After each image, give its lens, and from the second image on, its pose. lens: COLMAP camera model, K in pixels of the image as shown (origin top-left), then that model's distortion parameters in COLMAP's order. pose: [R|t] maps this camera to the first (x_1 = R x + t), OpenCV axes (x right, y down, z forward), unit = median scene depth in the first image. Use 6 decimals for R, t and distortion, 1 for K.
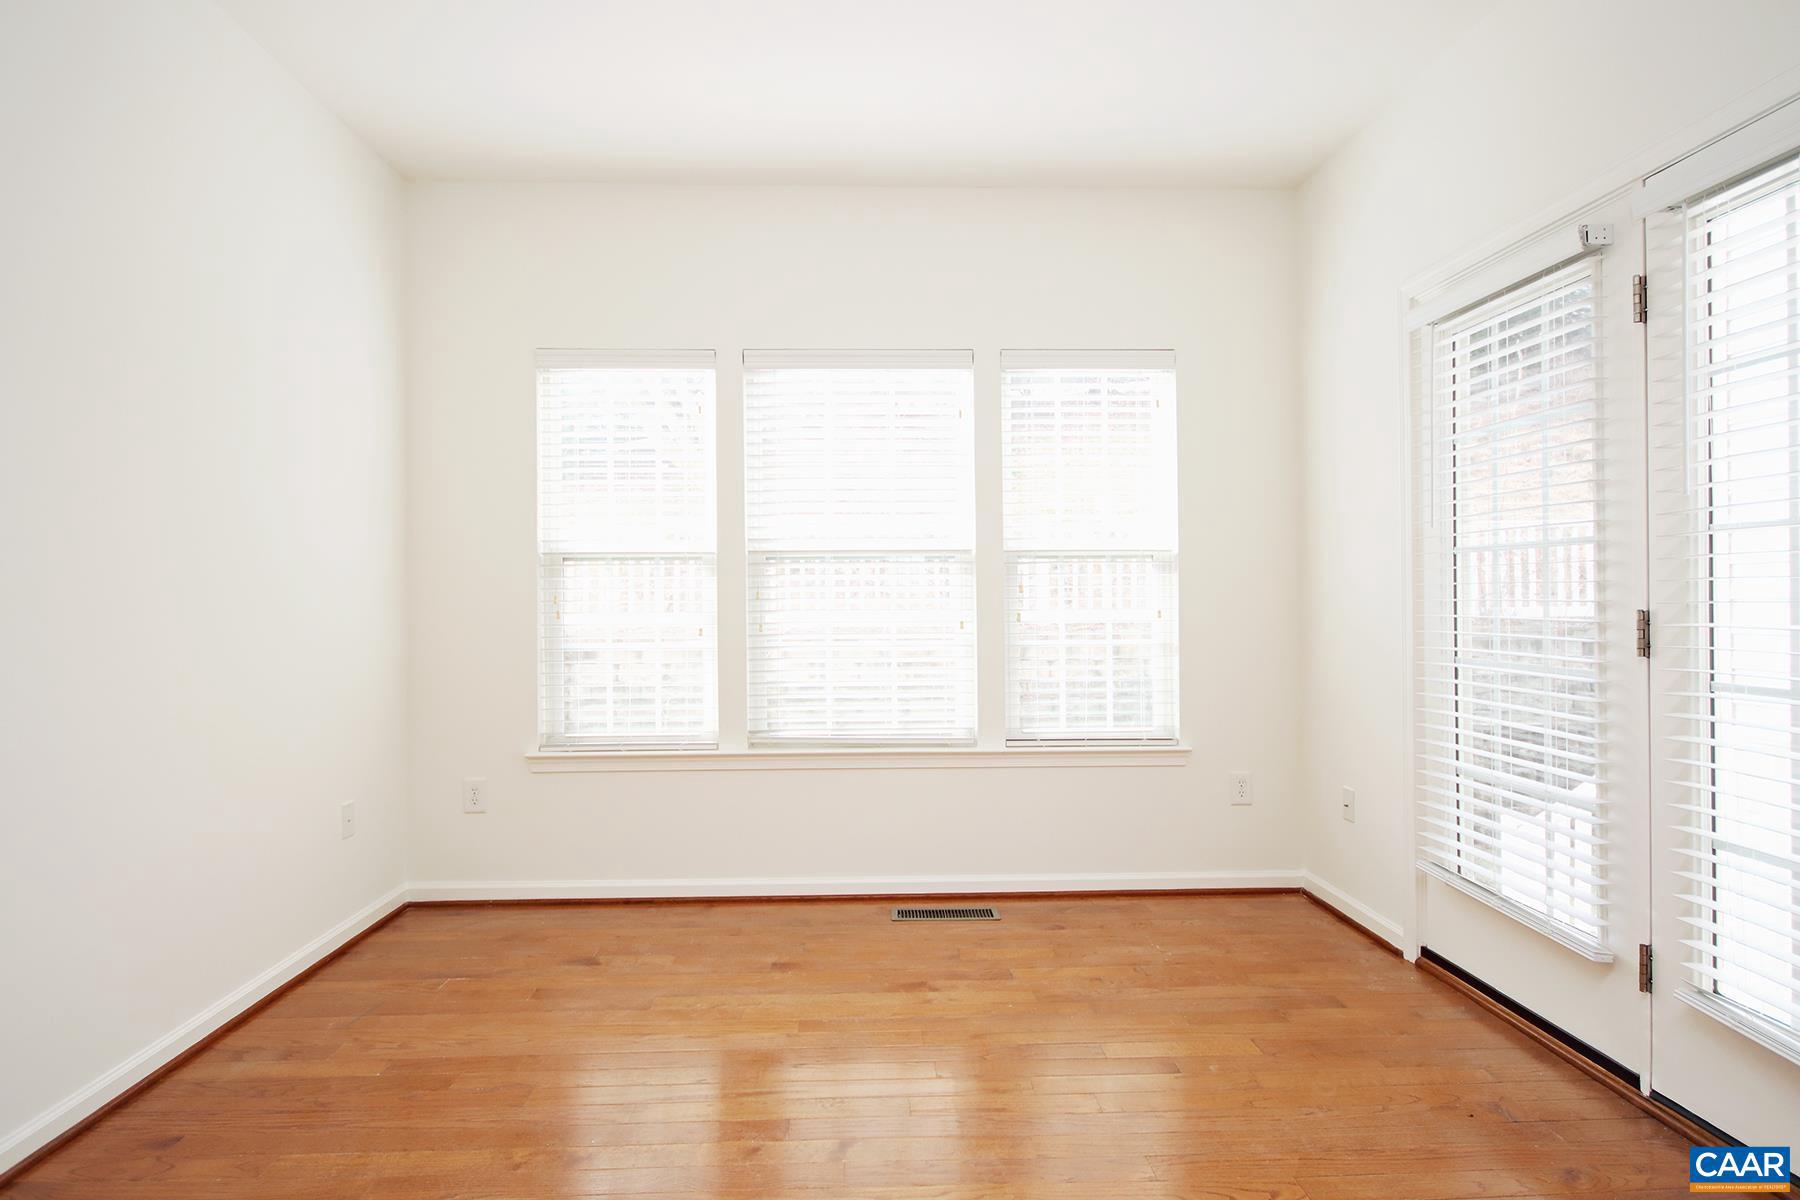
lens RADIAL K [[926.4, 0, 900.0], [0, 926.4, 600.0], [0, 0, 1]] dist [-0.010422, 0.000230]
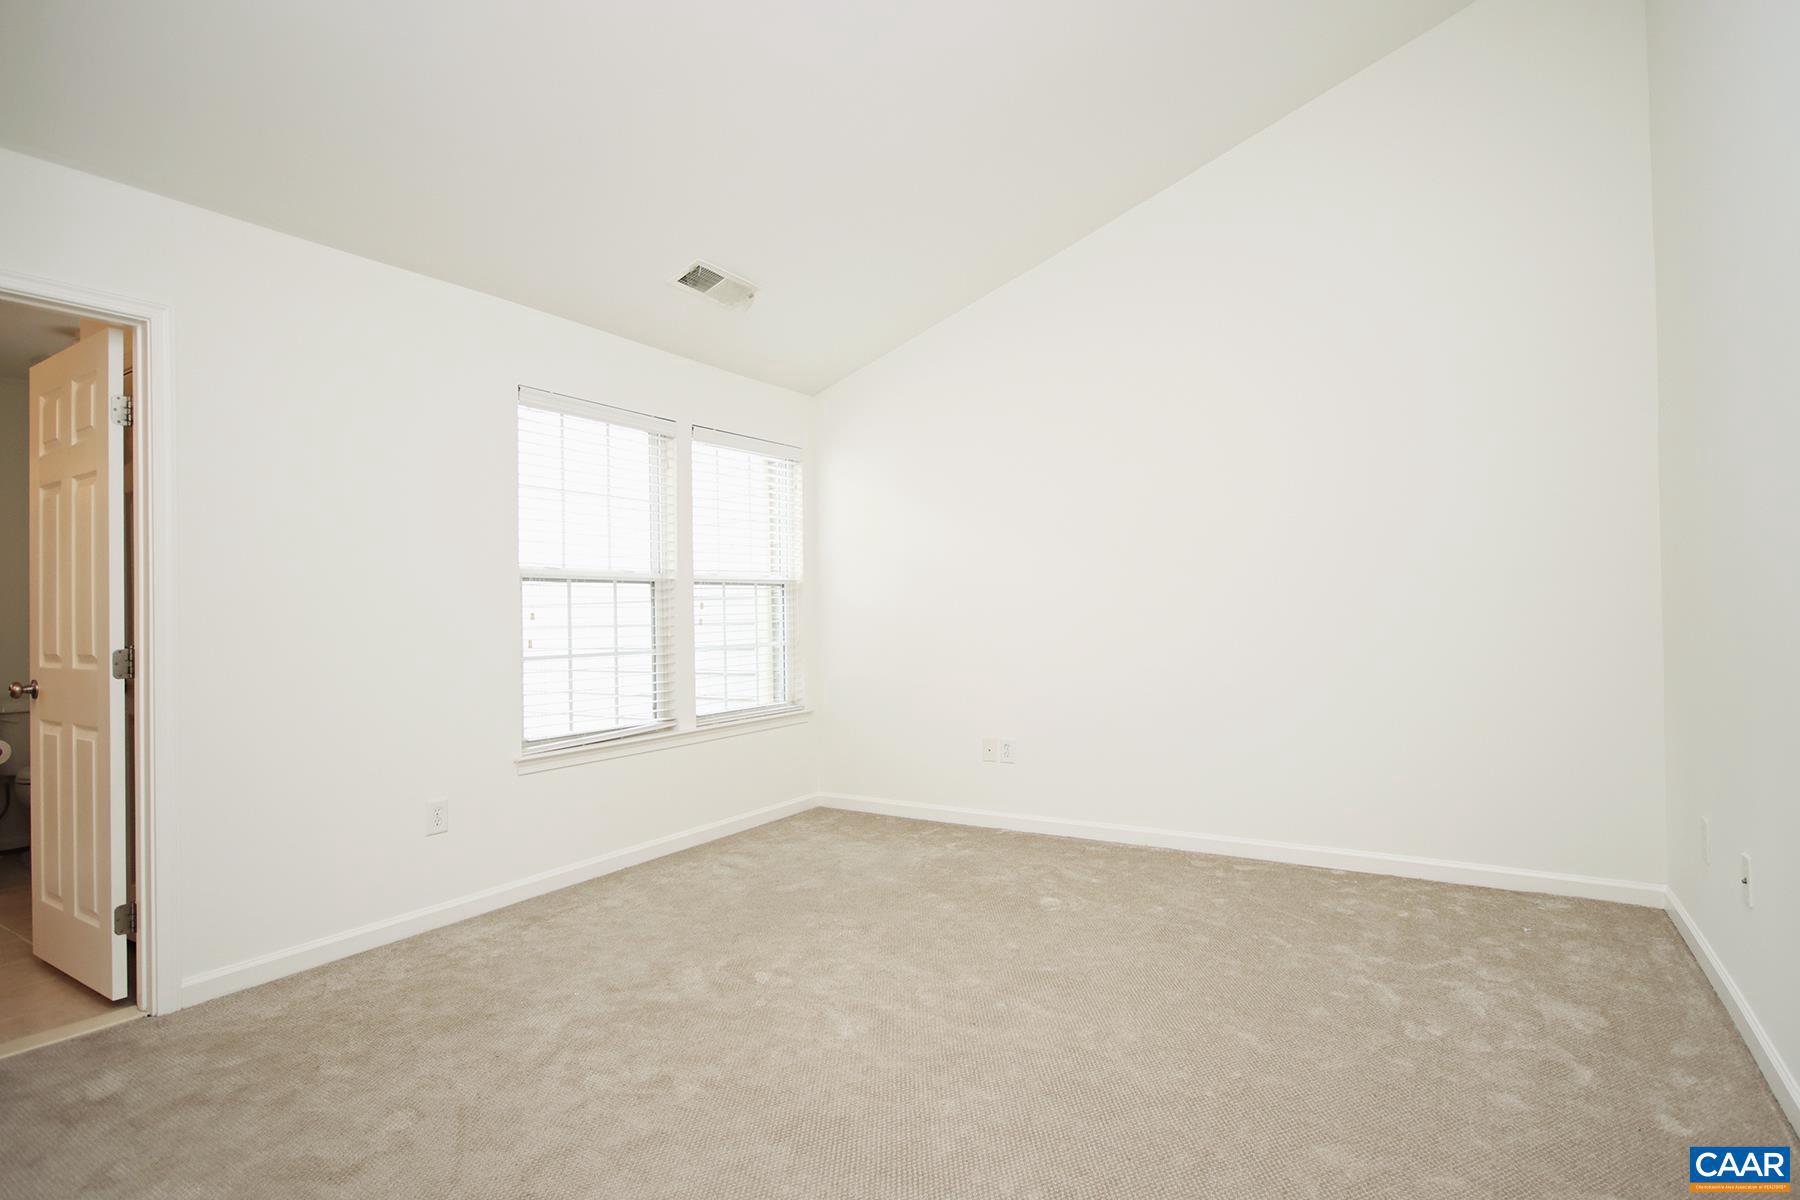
lens RADIAL K [[926.4, 0, 900.0], [0, 926.4, 600.0], [0, 0, 1]] dist [-0.010422, 0.000230]
pose [[0.560757, 0.002244, 0.827977, -1.052121], [0.022992, 0.999569, -0.018280, 0.014243], [-0.827661, 0.029287, 0.560464, 0.019872]]
